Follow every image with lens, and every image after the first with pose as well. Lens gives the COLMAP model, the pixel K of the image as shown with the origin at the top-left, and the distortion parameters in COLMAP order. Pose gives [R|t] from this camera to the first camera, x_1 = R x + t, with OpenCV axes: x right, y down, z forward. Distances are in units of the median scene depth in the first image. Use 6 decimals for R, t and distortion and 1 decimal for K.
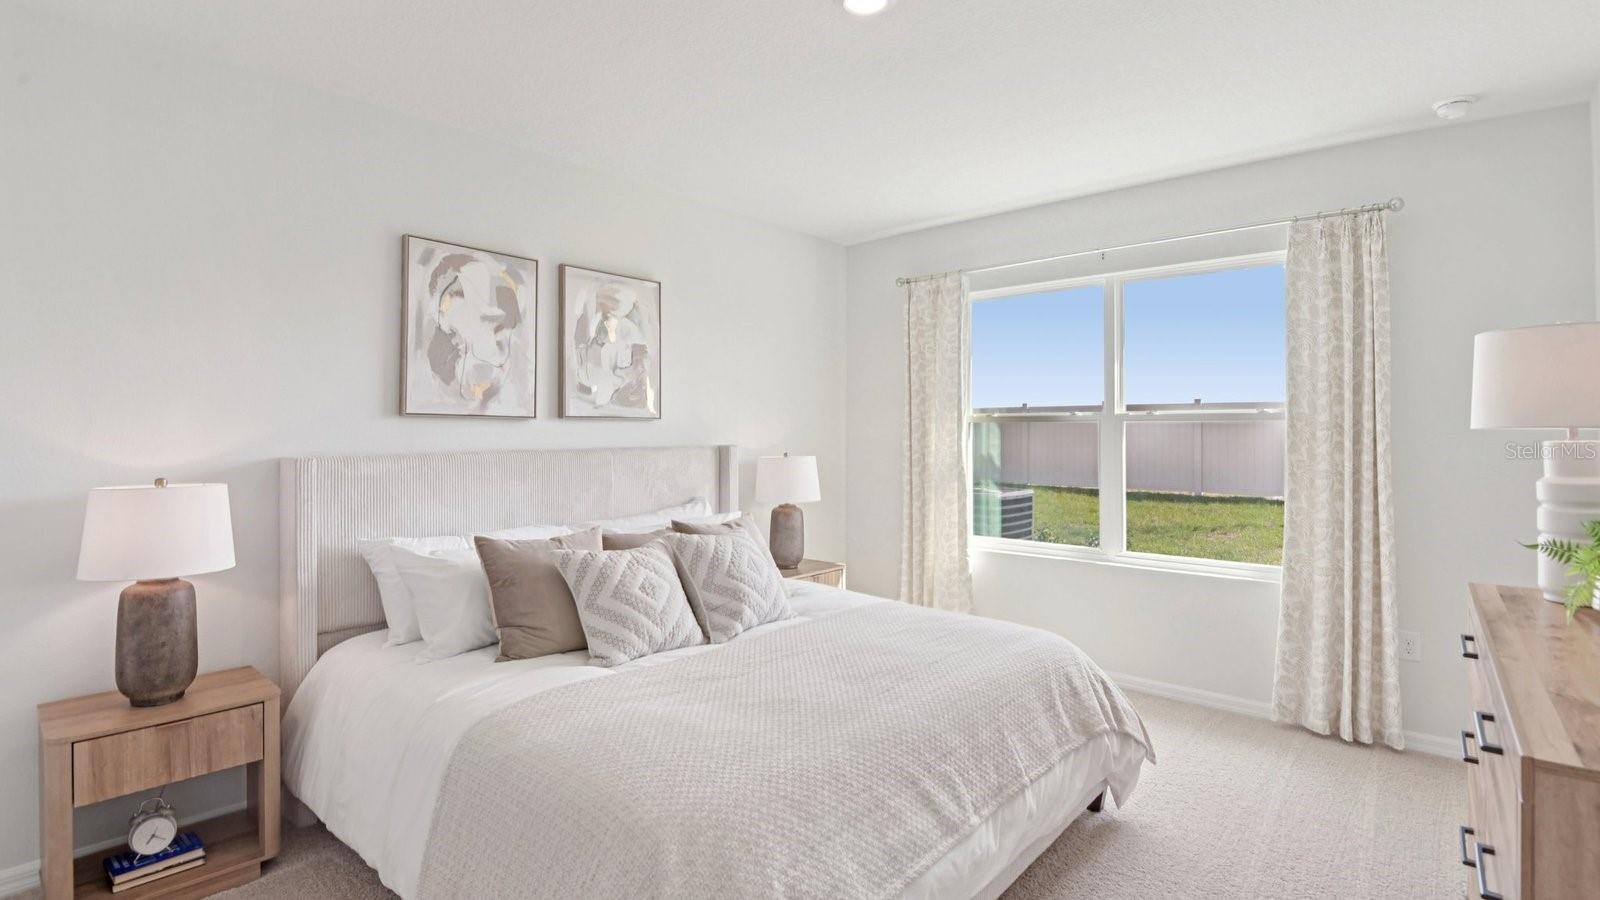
lens RADIAL K [[747.3, 0, 788.1], [0, 747.3, 447.6], [0, 0, 1]] dist [0.002681, -0.000055]
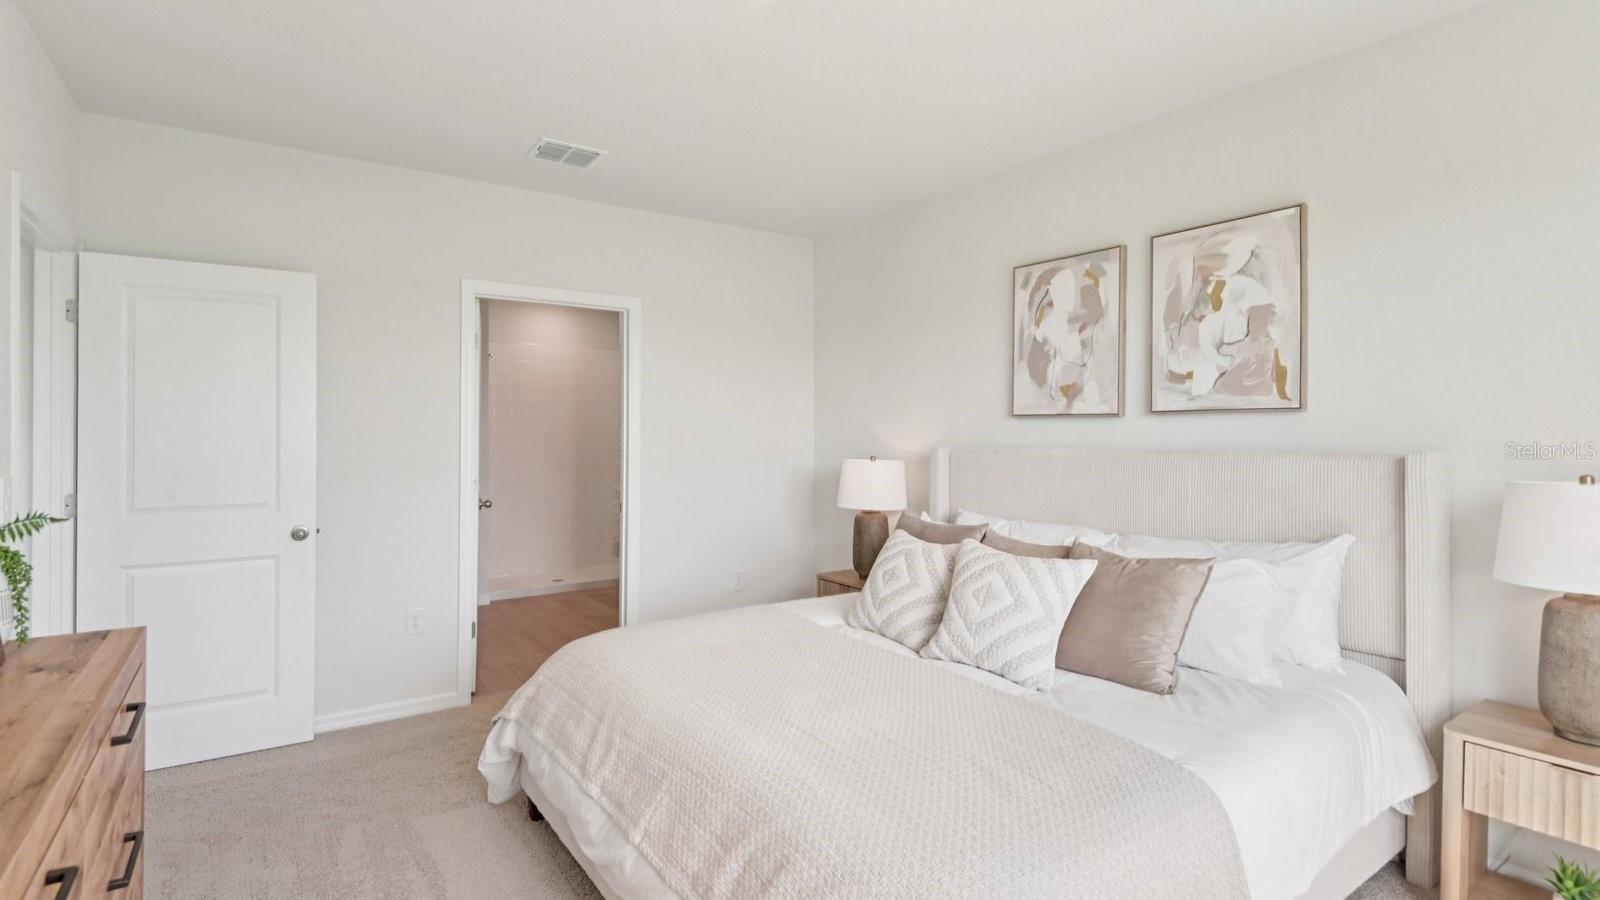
lens RADIAL K [[747.3, 0, 787.5], [0, 747.3, 435.1], [0, 0, 1]] dist [0.002681, -0.000055]
pose [[-0.229678, 0.008128, -0.973233, 0.675234], [-0.010751, 0.999883, 0.010887, -0.020143], [0.973207, 0.012964, -0.229564, 0.822125]]
